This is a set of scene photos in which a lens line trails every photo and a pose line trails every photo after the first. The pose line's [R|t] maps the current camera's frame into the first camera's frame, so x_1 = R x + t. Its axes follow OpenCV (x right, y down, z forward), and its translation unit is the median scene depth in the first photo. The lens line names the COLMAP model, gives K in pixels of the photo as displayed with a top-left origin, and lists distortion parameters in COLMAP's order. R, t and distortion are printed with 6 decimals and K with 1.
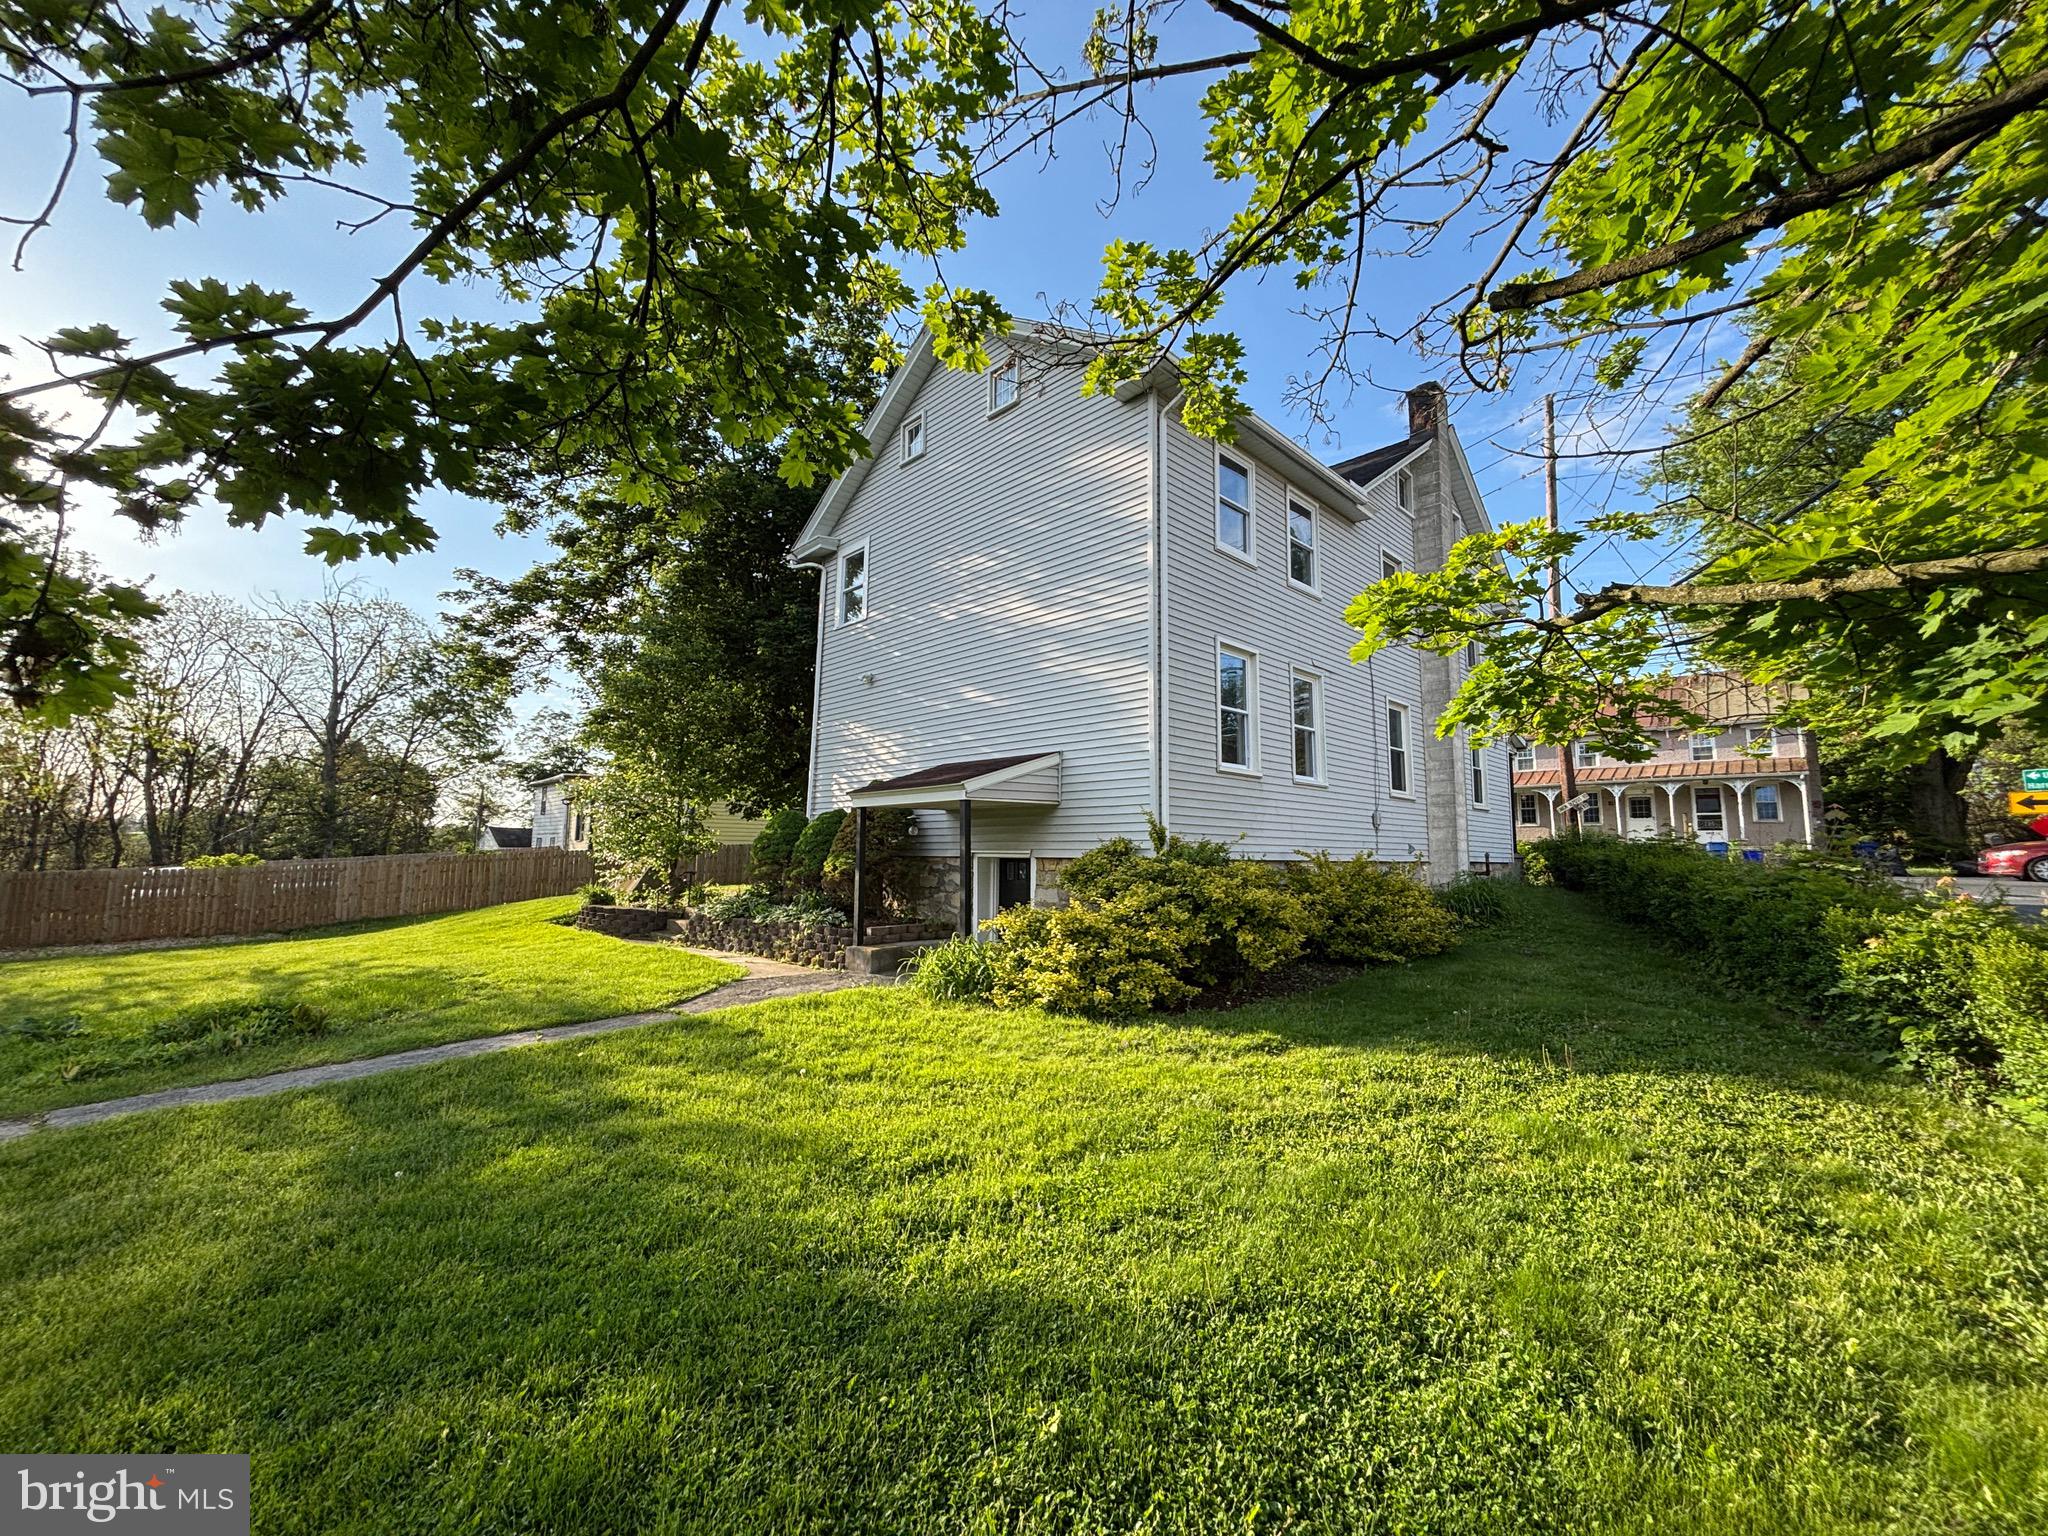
lens RADIAL K [[823.0, 0, 1015.2], [0, 823.0, 761.5], [0, 0, 1]] dist [0.000200, 0.000416]
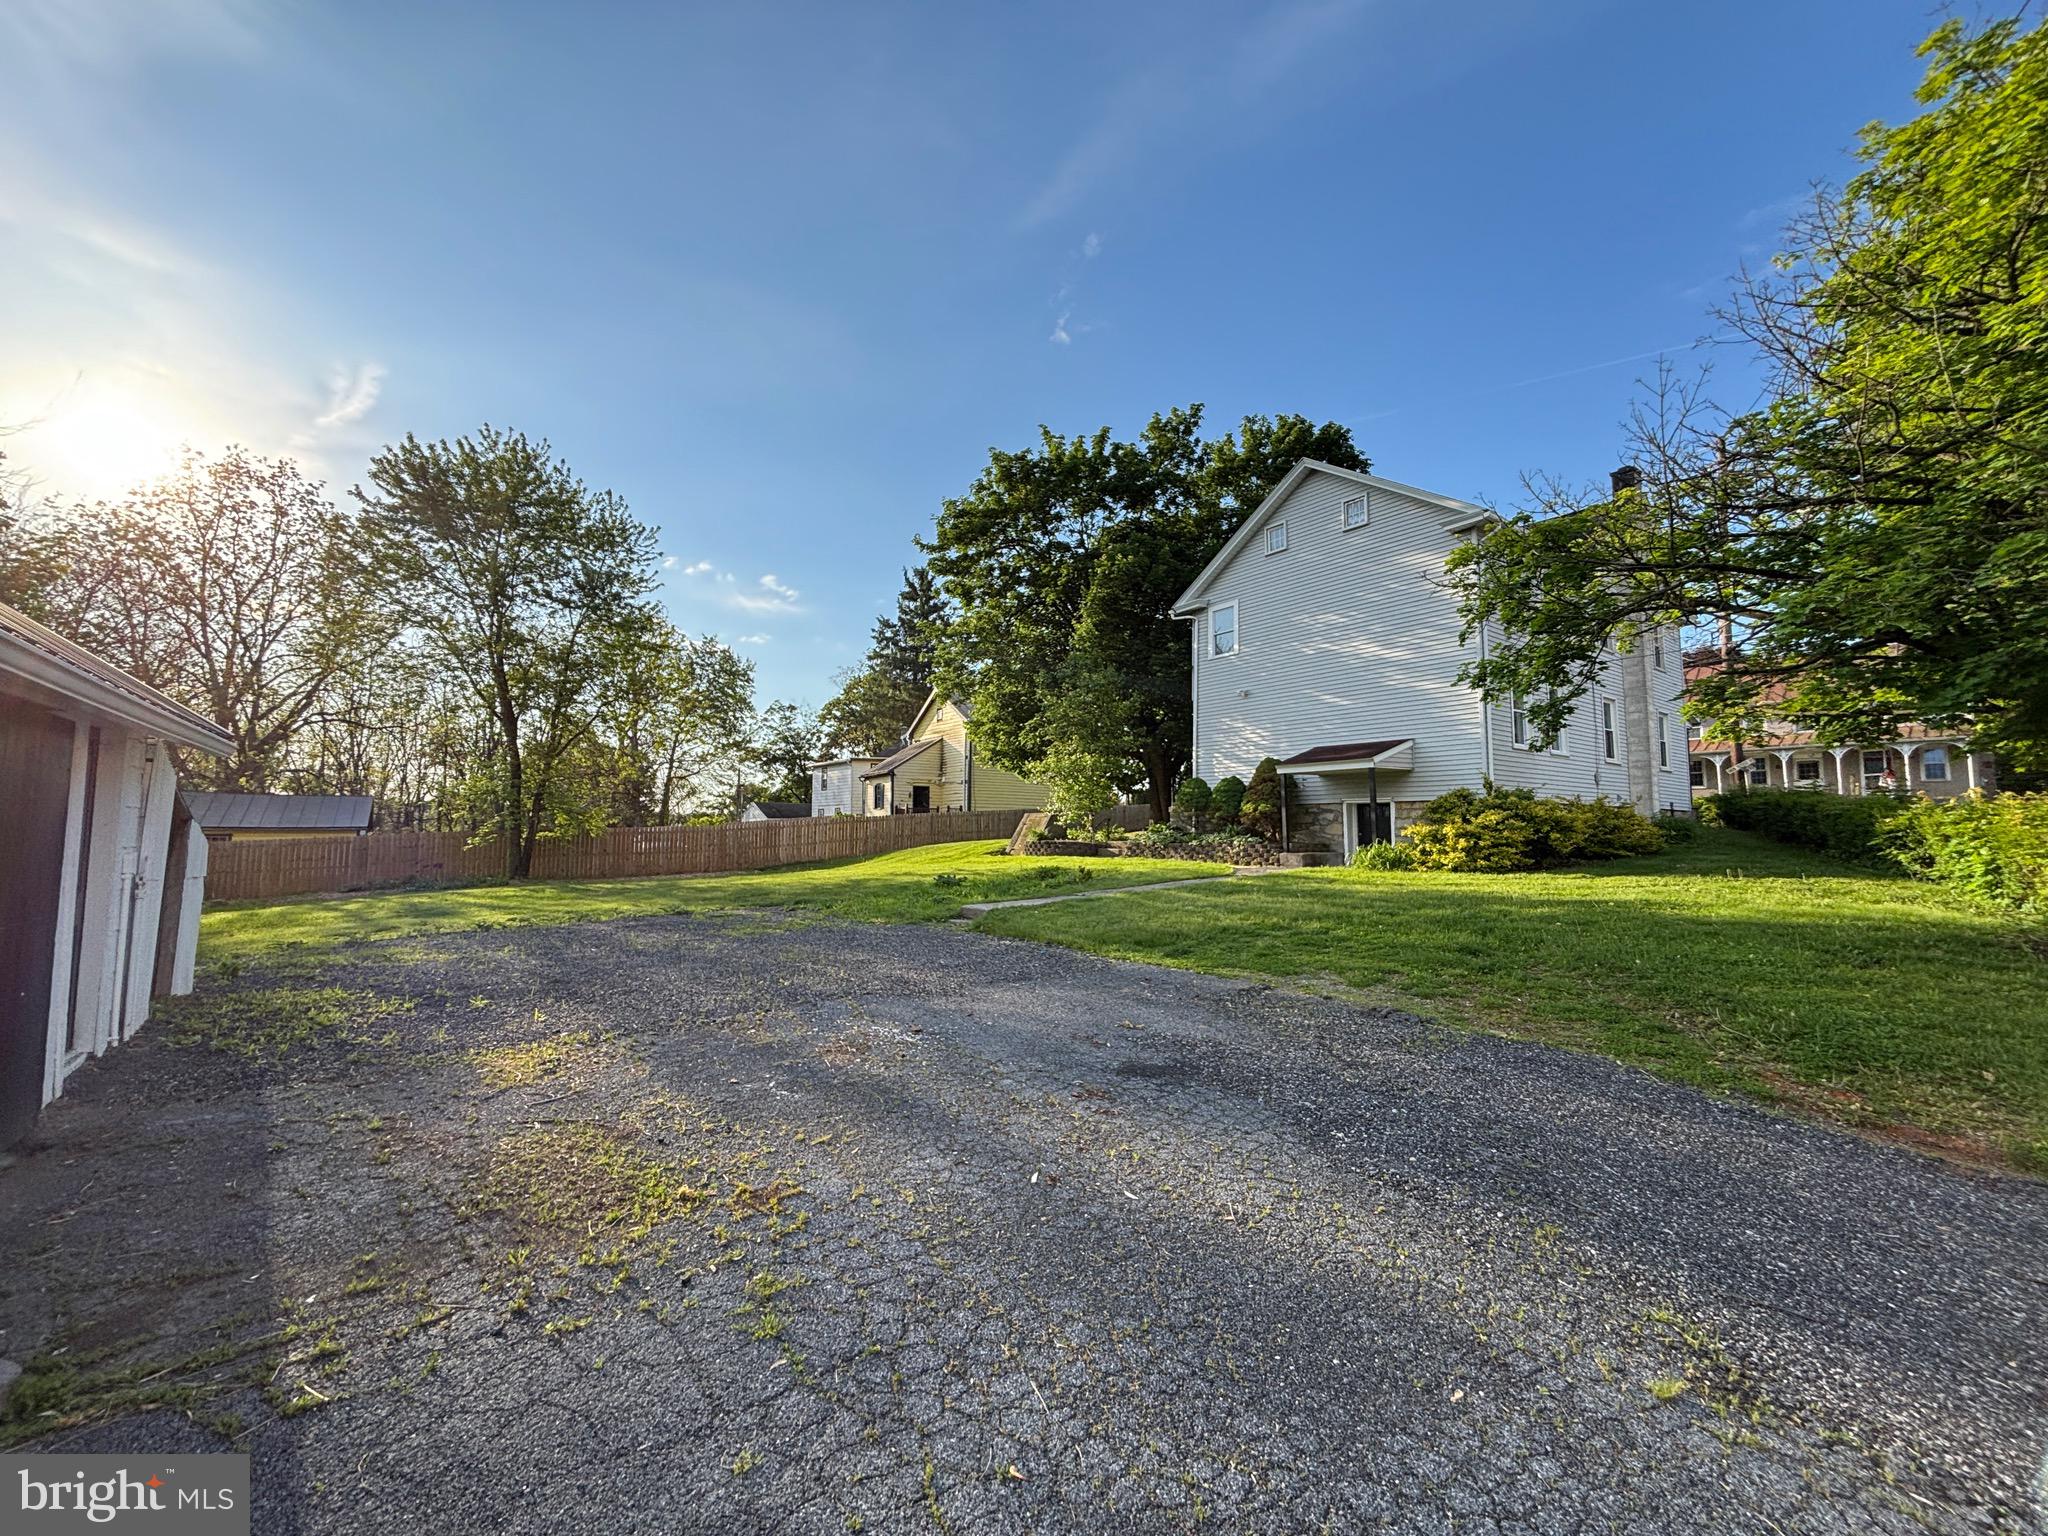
lens RADIAL K [[824.2, 0, 997.0], [0, 824.2, 765.5], [0, 0, 1]] dist [-0.059738, 0.024968]
pose [[0.987816, -0.016483, -0.154750, -0.500323], [0.021674, 0.999255, 0.031919, -0.026943], [0.154109, -0.034884, 0.987438, -0.736661]]
